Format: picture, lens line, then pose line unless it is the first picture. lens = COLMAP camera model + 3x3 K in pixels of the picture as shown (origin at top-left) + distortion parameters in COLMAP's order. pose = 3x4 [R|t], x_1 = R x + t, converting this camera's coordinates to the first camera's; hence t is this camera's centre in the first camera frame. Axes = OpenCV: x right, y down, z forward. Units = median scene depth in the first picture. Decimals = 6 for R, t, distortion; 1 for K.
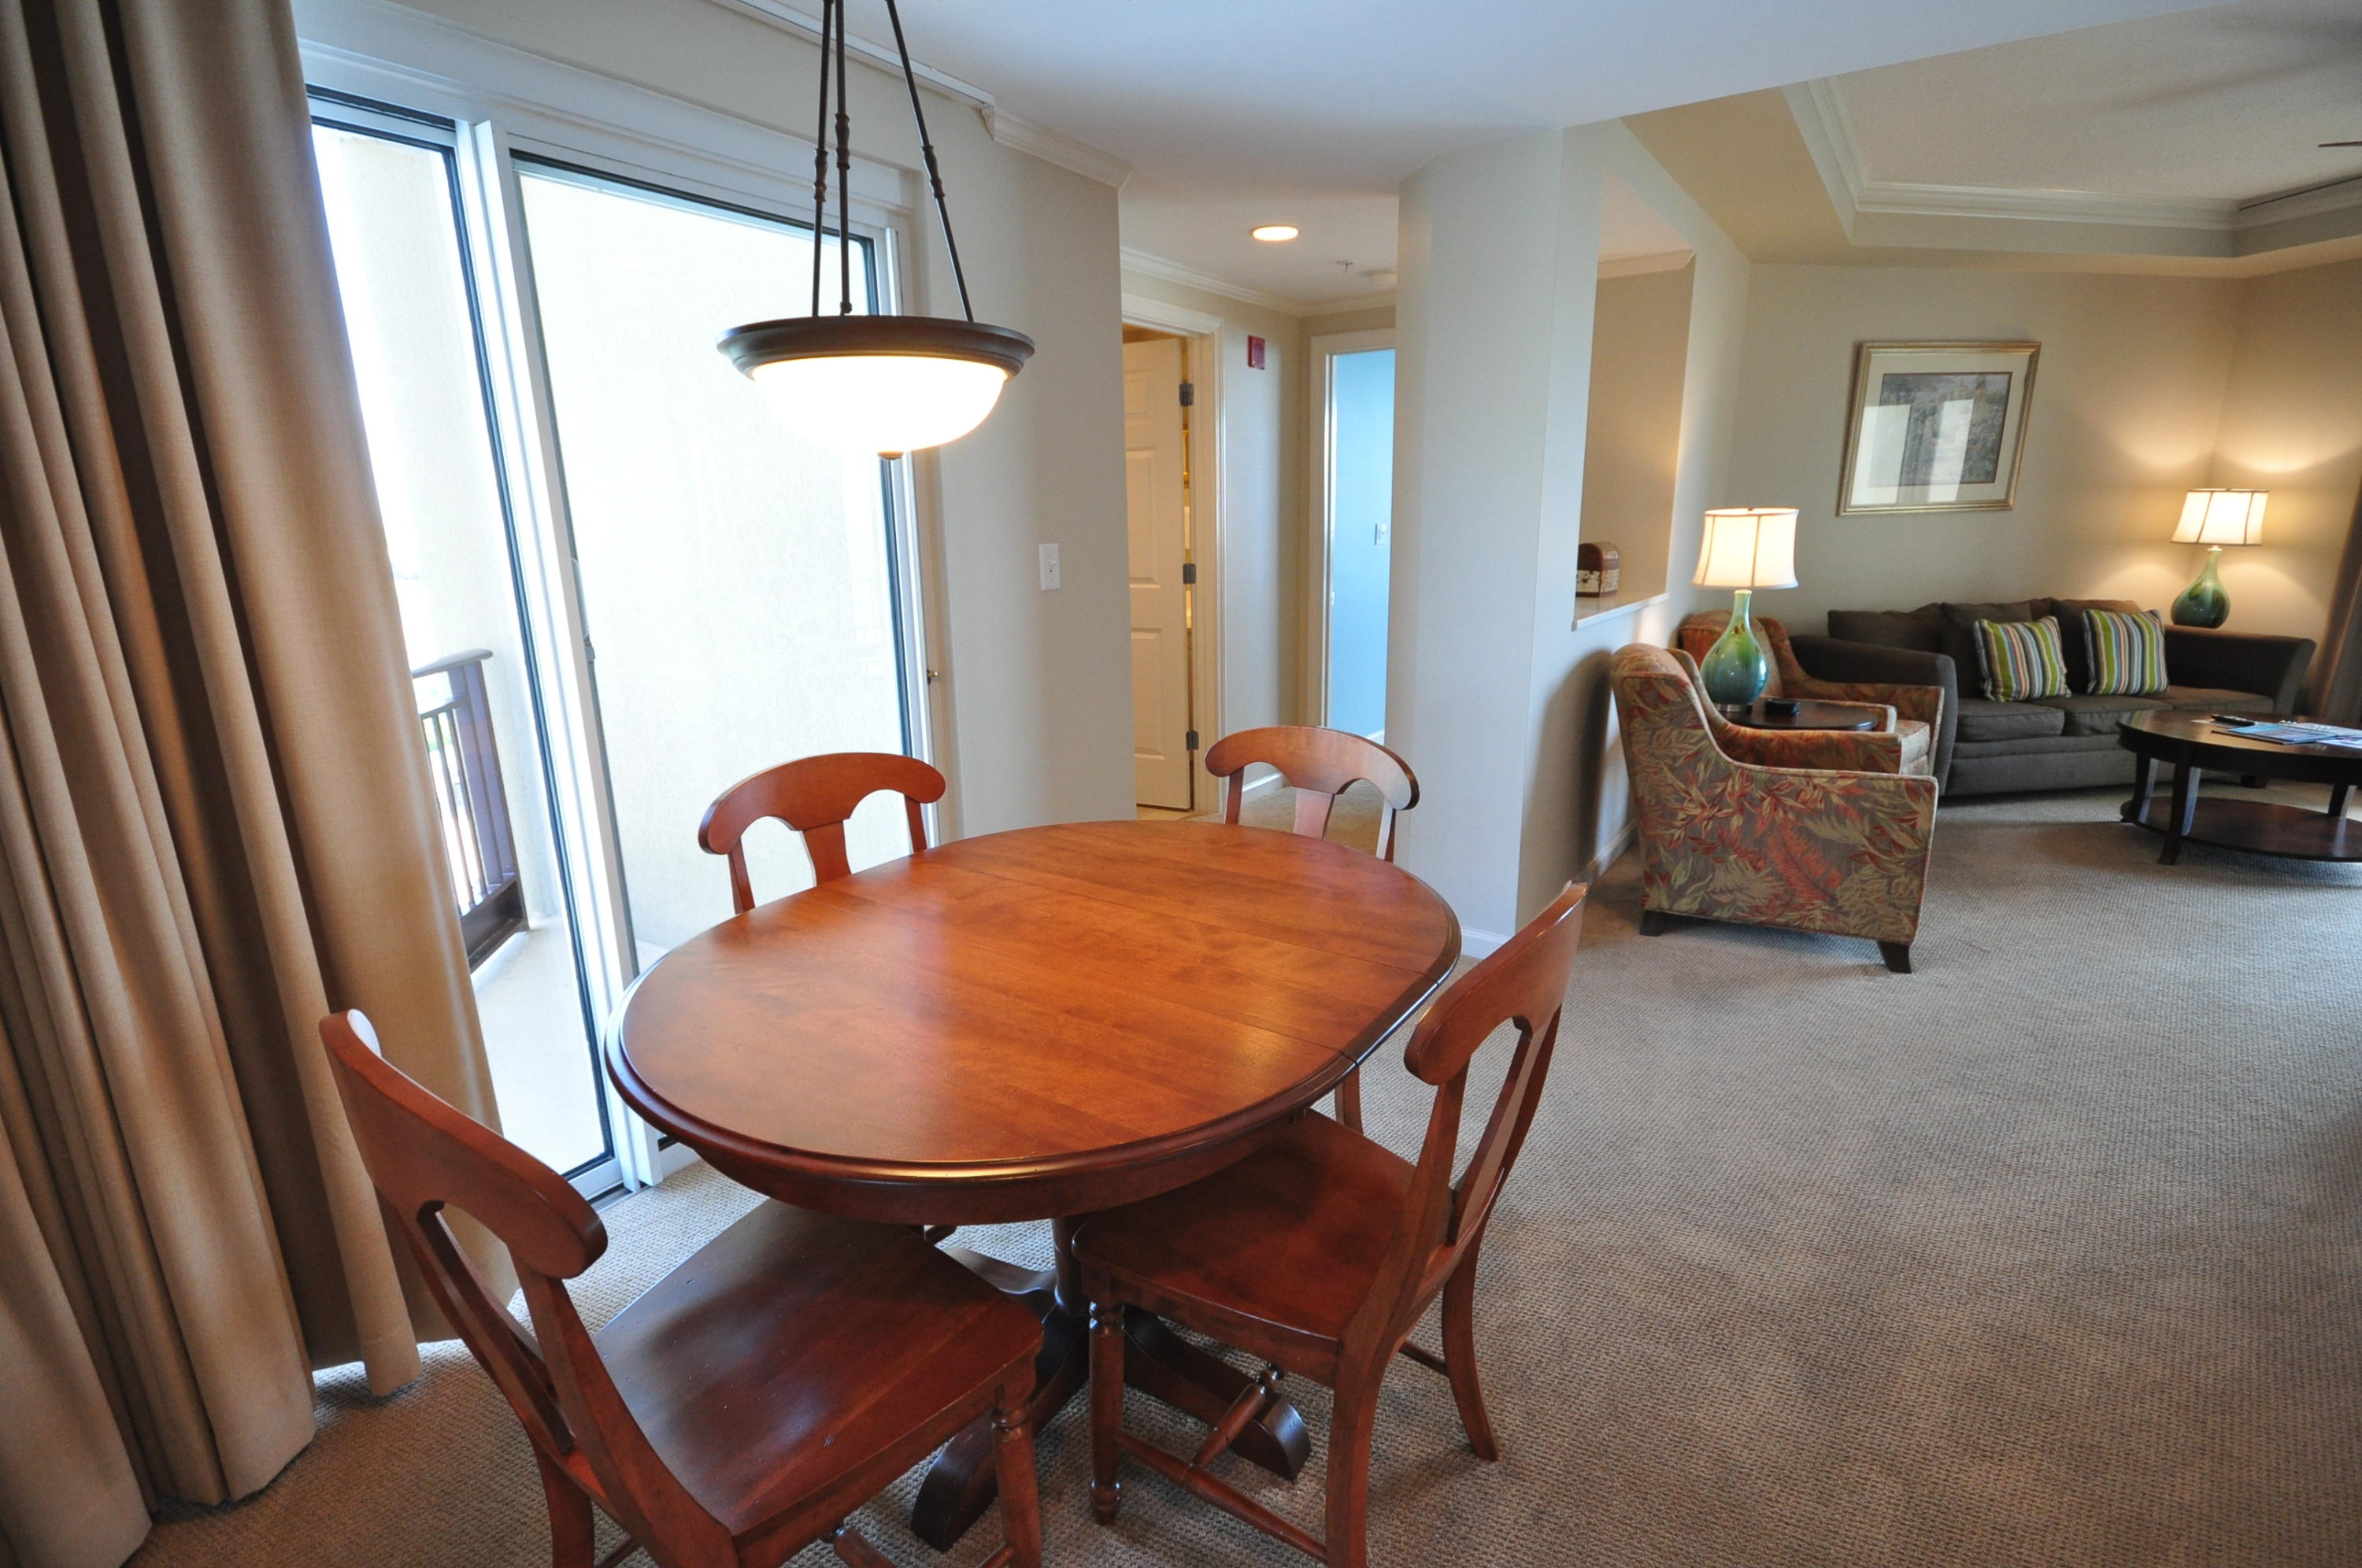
lens RADIAL K [[1097.0, 0, 1176.2], [0, 1097.0, 791.2], [0, 0, 1]] dist [0.012059, 0.000055]
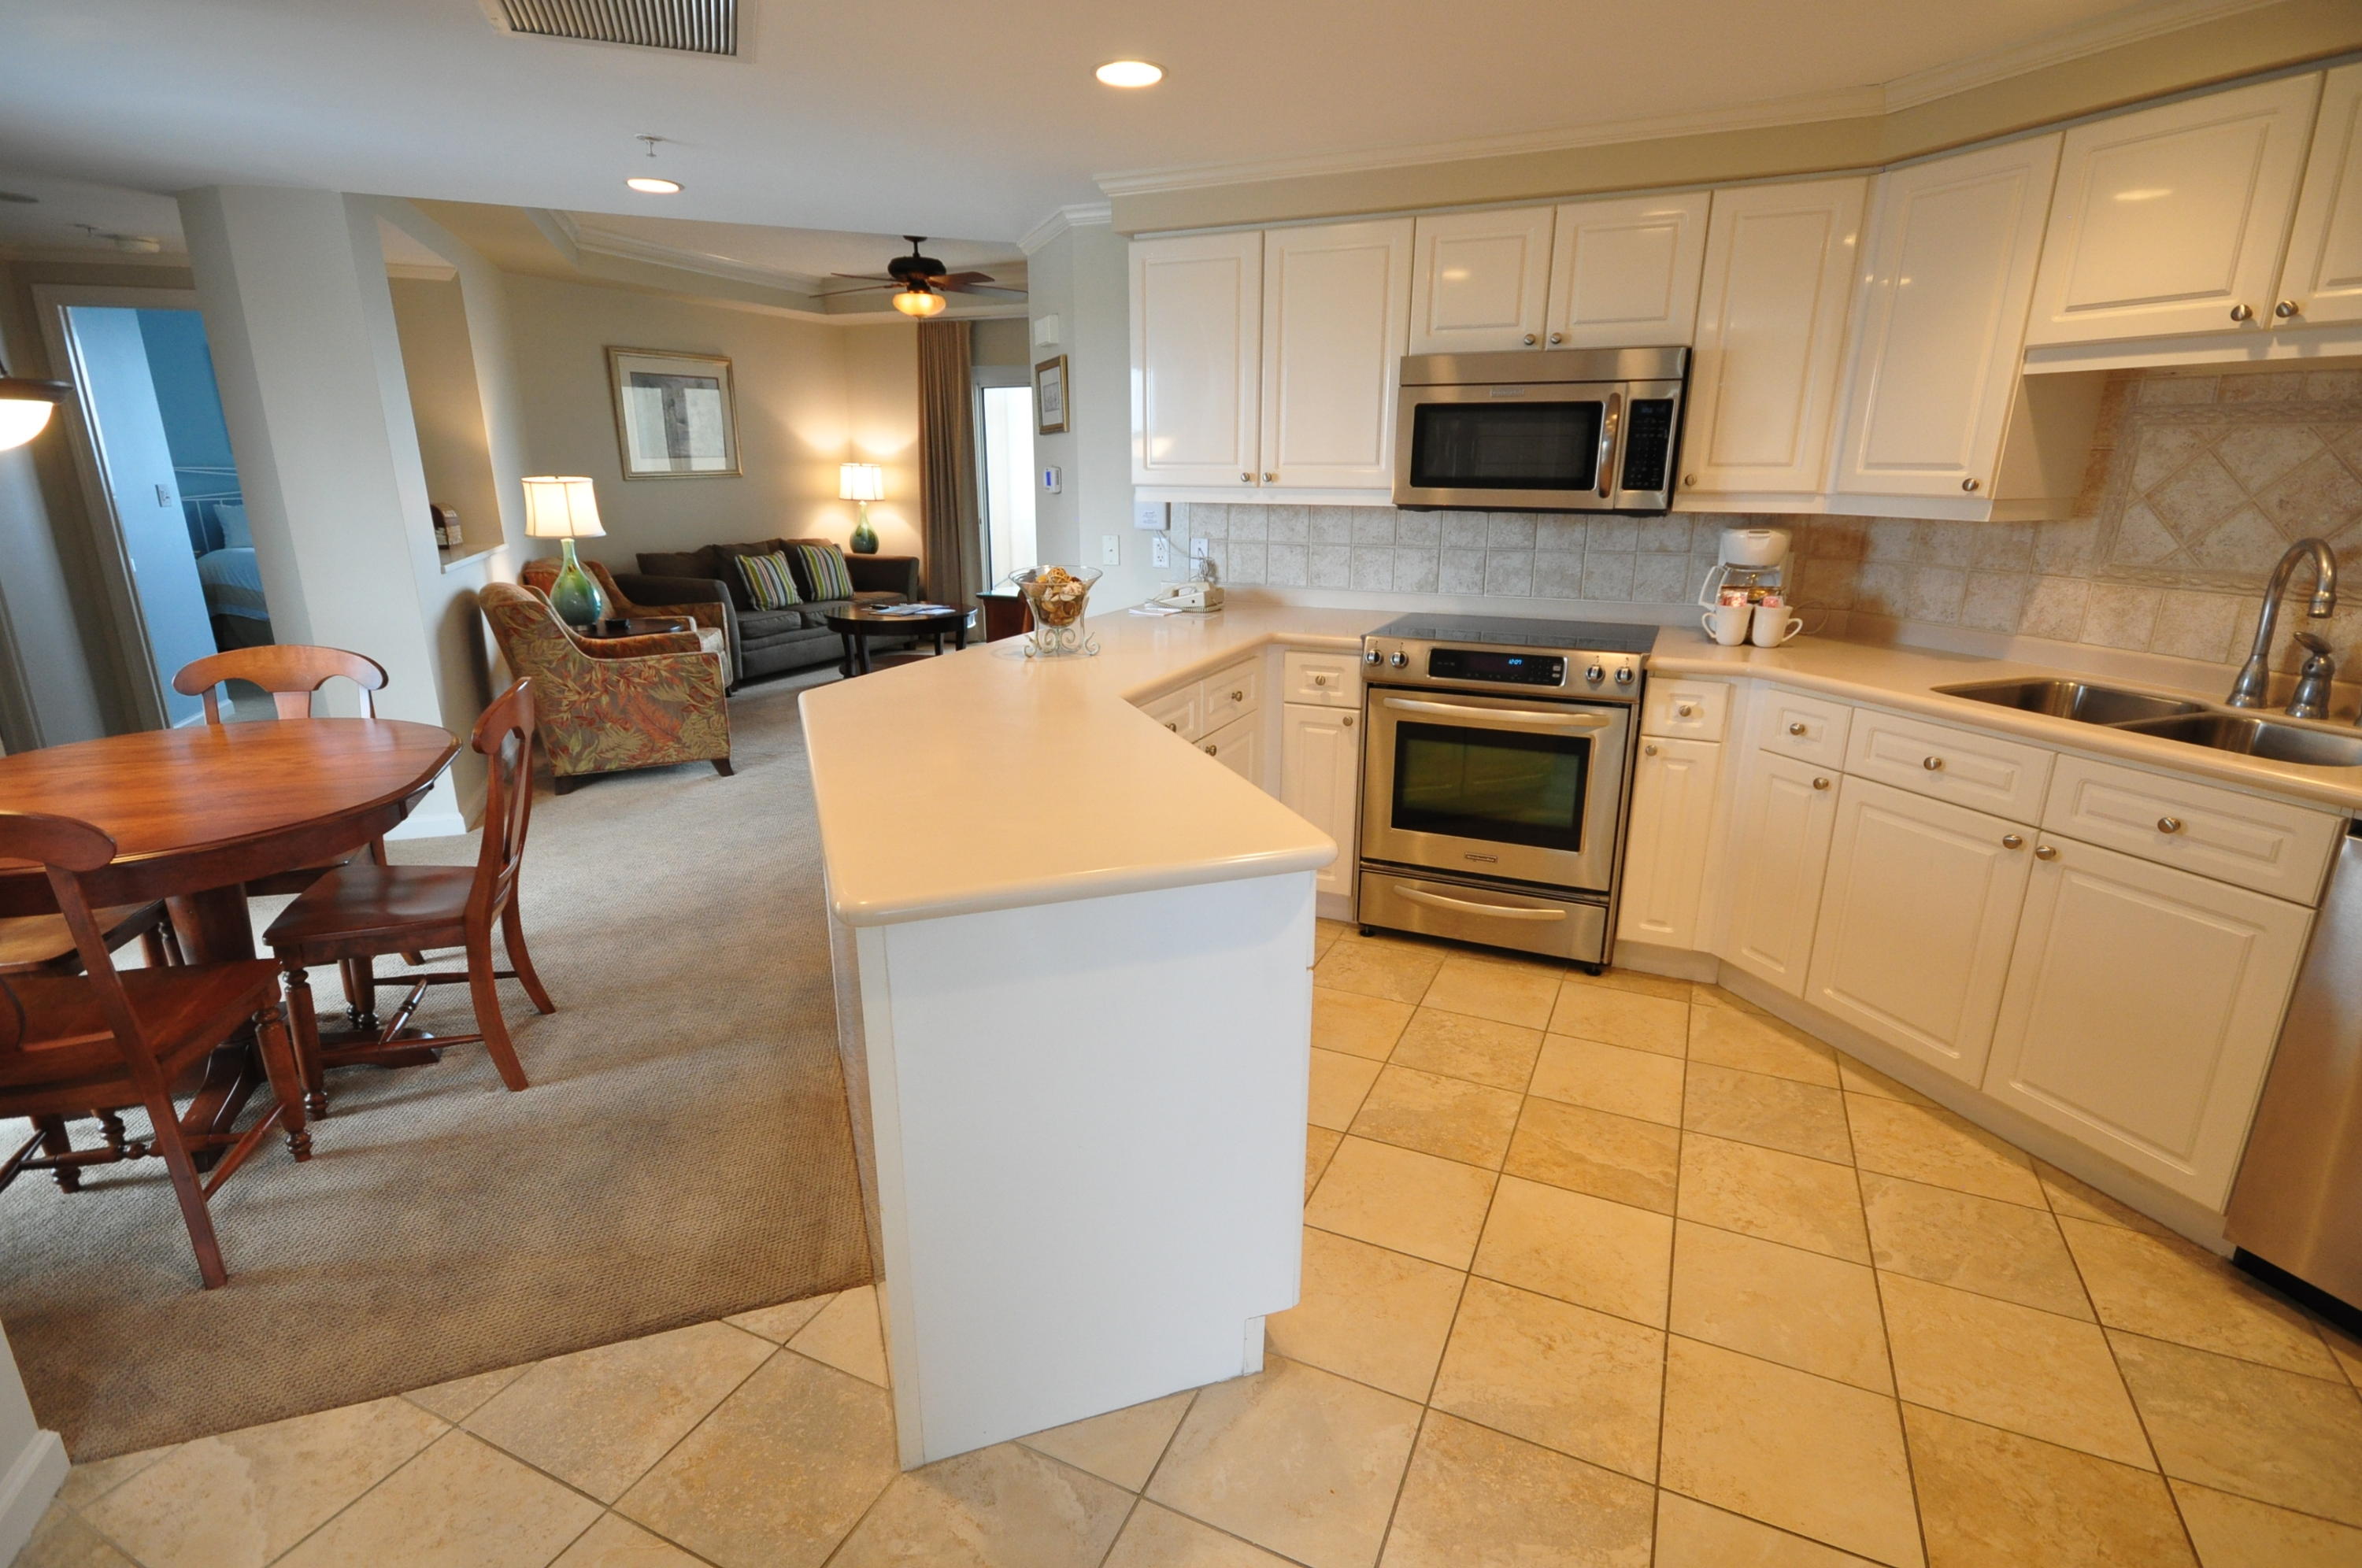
lens RADIAL K [[1136.1, 0, 1181.0], [0, 1136.1, 784.0], [0, 0, 1]] dist [0.011599, -0.000969]
pose [[0.575044, -0.208495, 0.791109, -0.213400], [0.186926, 0.974887, 0.121056, 0.078680], [-0.796481, 0.078267, 0.599576, -0.398750]]
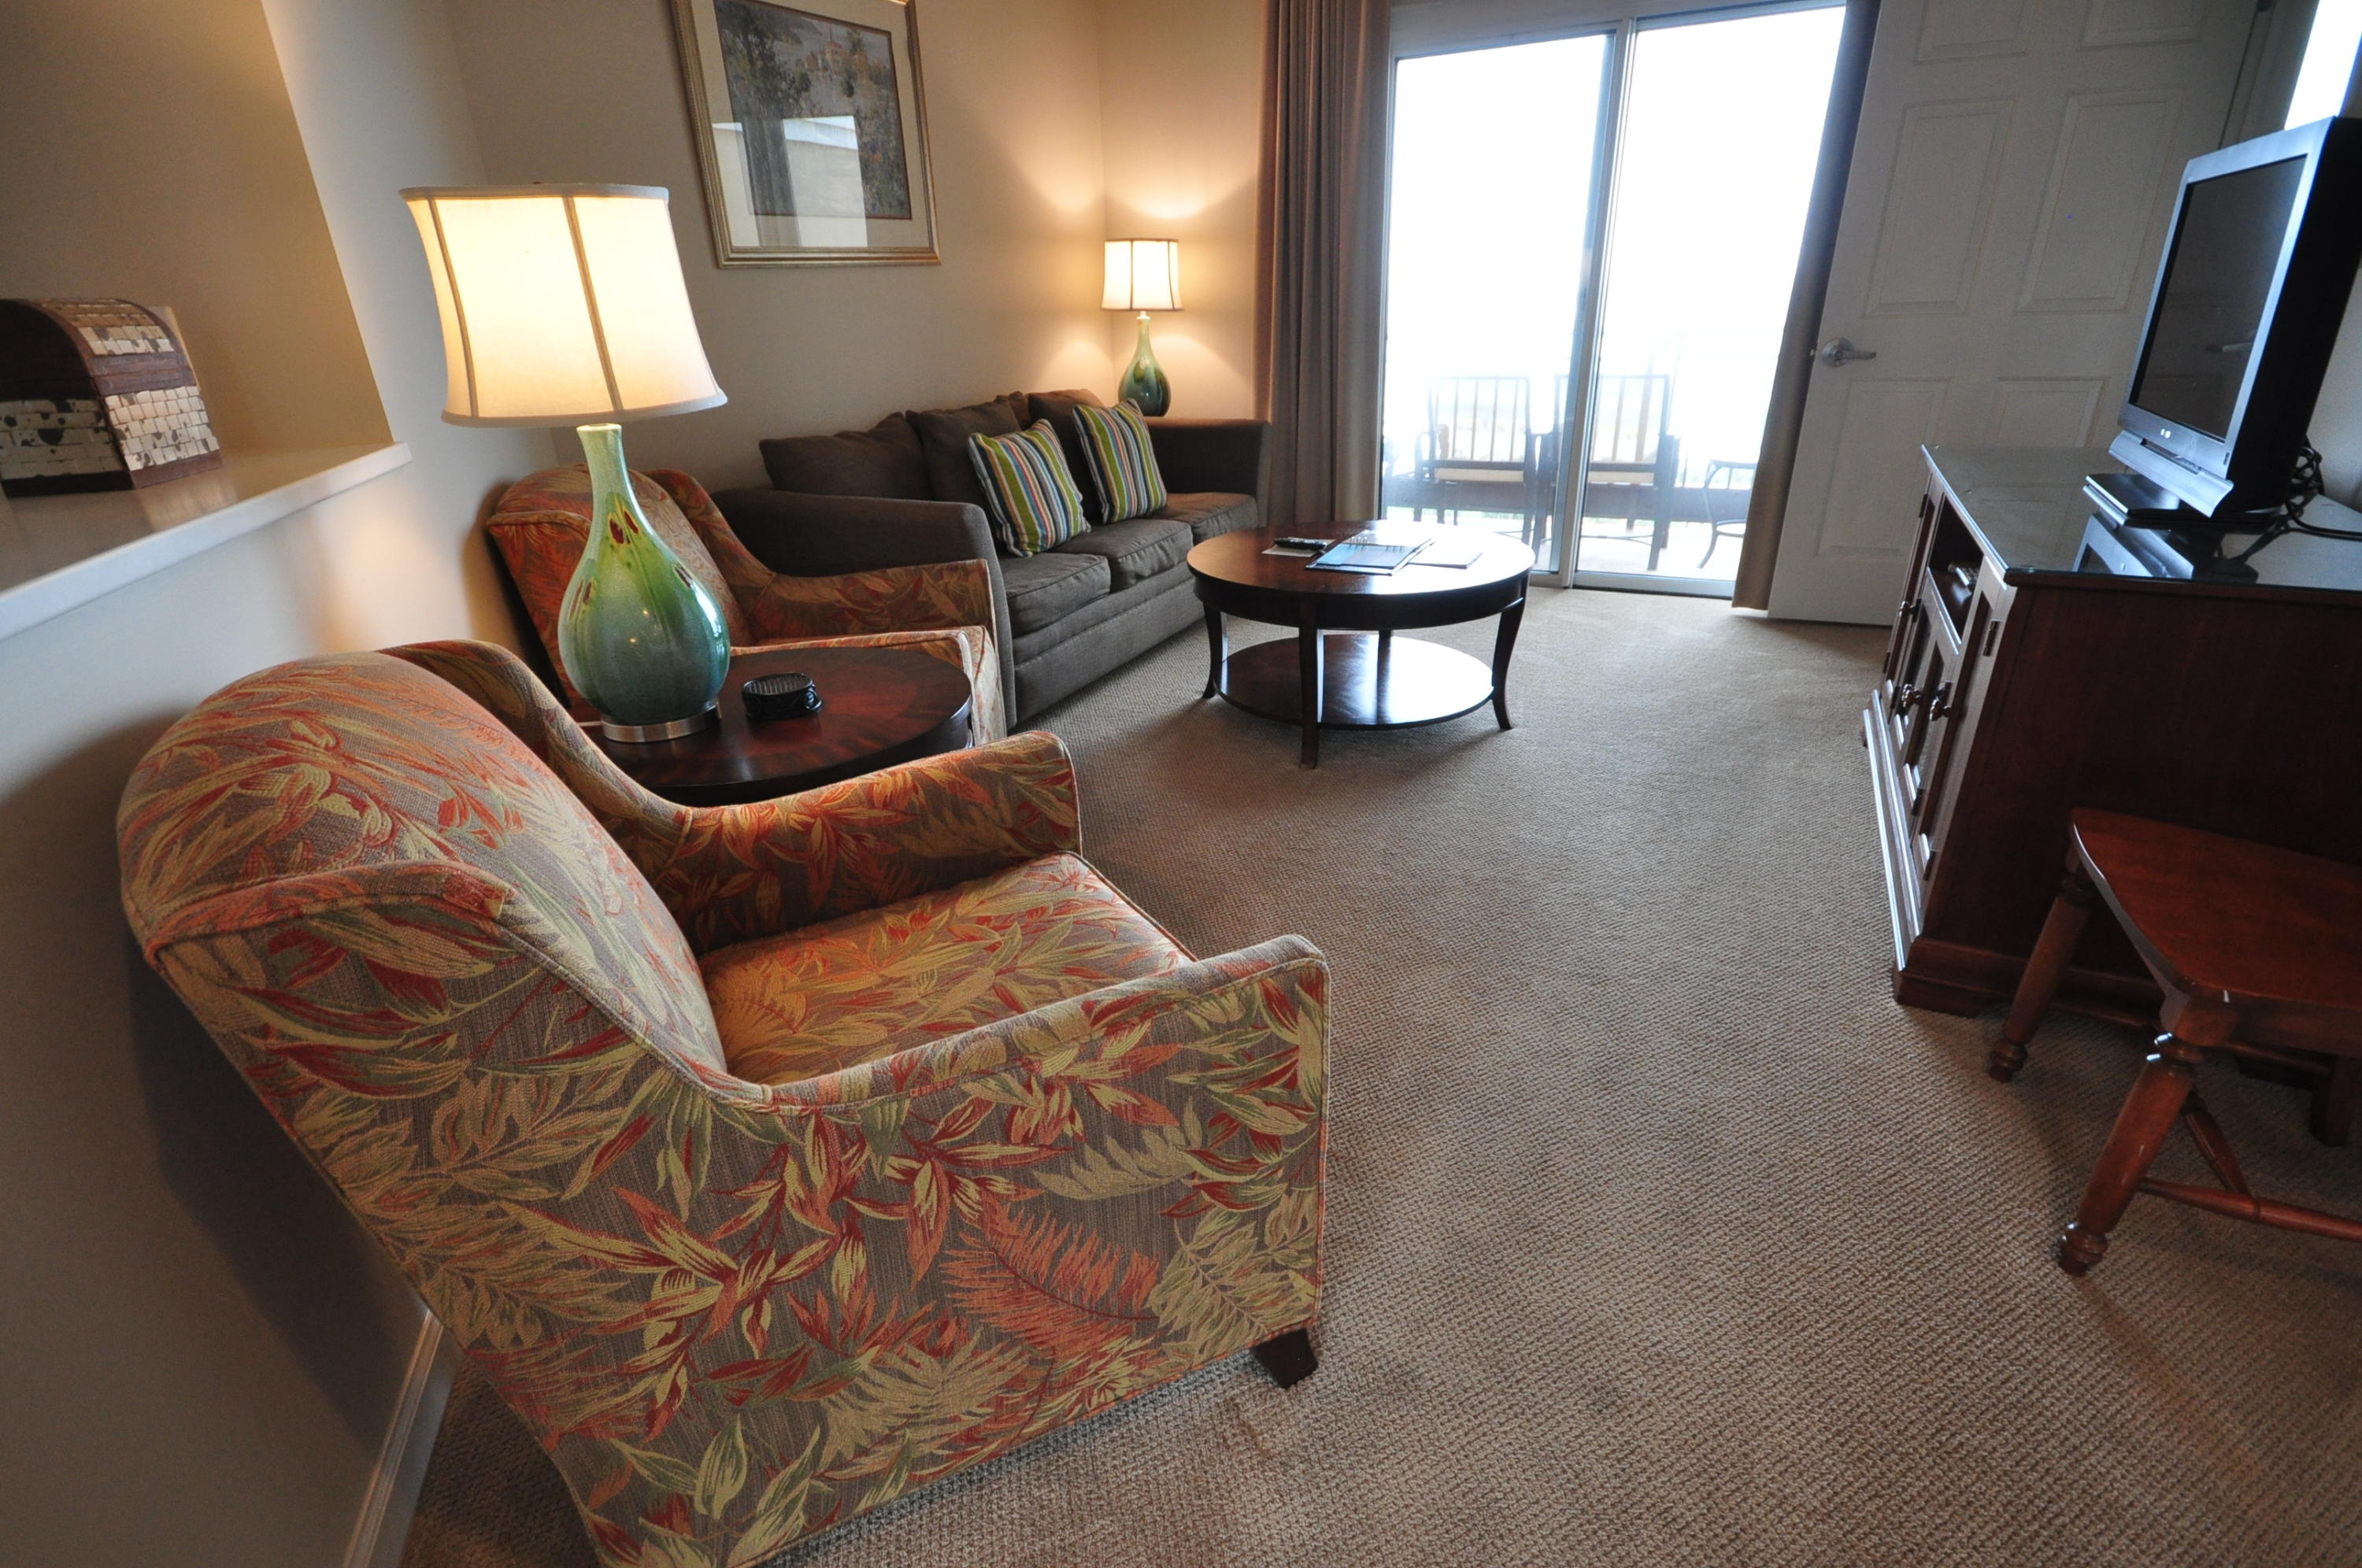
lens RADIAL K [[1136.1, 0, 1181.0], [0, 1136.1, 784.0], [0, 0, 1]] dist [0.011599, -0.000969]
pose [[0.605051, -0.321327, 0.728466, 0.318160], [0.216618, 0.946866, 0.237744, -0.118083], [-0.766153, 0.013951, 0.642507, 0.610882]]
